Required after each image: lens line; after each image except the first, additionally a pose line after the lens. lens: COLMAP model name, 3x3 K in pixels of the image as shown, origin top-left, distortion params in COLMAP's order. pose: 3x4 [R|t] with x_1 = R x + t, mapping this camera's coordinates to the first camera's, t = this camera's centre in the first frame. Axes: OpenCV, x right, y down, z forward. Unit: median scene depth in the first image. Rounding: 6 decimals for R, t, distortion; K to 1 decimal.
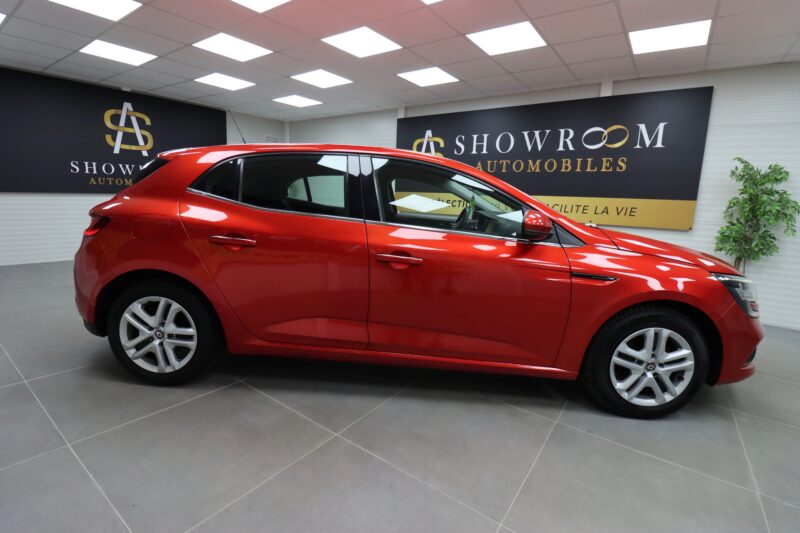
lens RADIAL K [[370.8, 0, 397.3], [0, 370.8, 264.1], [0, 0, 1]] dist [0.003365, -0.014320]
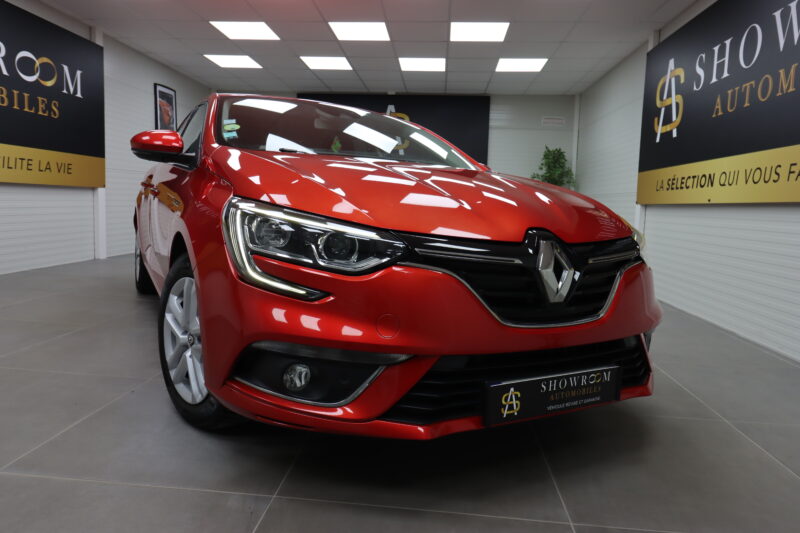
lens RADIAL K [[535.0, 0, 399.9], [0, 535.0, 260.0], [0, 0, 1]] dist [0.006268, -0.004321]
pose [[0.522805, 0.068233, -0.849717, 0.736524], [-0.171647, 0.984801, -0.026529, 0.043236], [0.834992, 0.159721, 0.526571, 0.341626]]
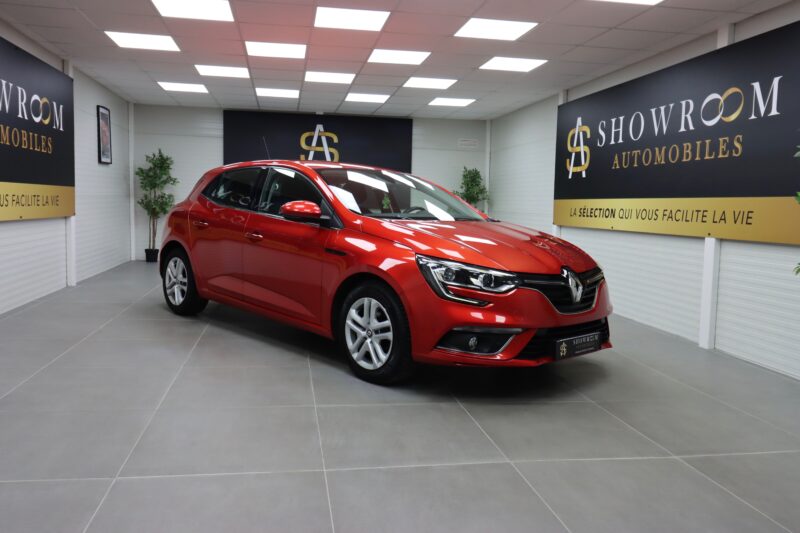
lens RADIAL K [[632.3, 0, 400.0], [0, 632.3, 266.5], [0, 0, 1]] dist [0.014540, -0.008755]
pose [[0.721409, 0.048893, -0.690781, 0.910321], [-0.126145, 0.990094, -0.061659, 0.078473], [0.680923, 0.131620, 0.720430, -0.163341]]
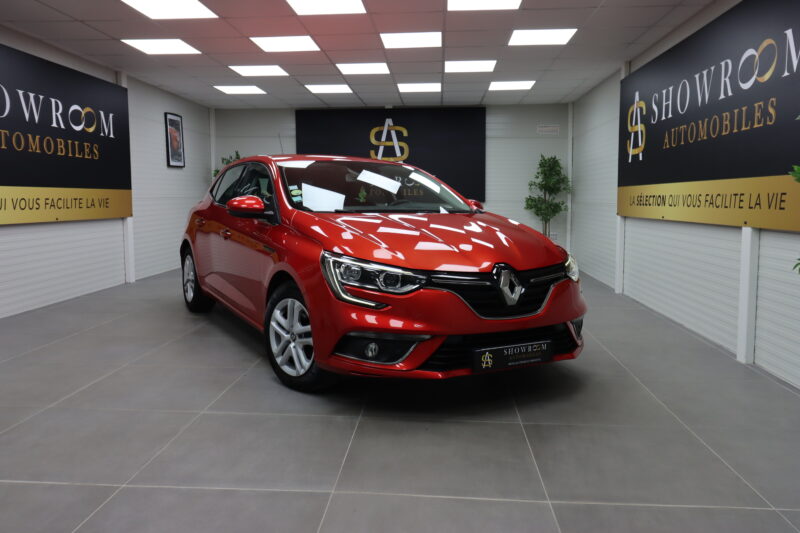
lens RADIAL K [[632.3, 0, 400.0], [0, 632.3, 266.5], [0, 0, 1]] dist [0.014540, -0.008755]
pose [[0.533003, 0.051613, -0.844538, 1.036893], [-0.133504, 0.990765, -0.023707, 0.034159], [0.835515, 0.125385, 0.534971, 0.113622]]
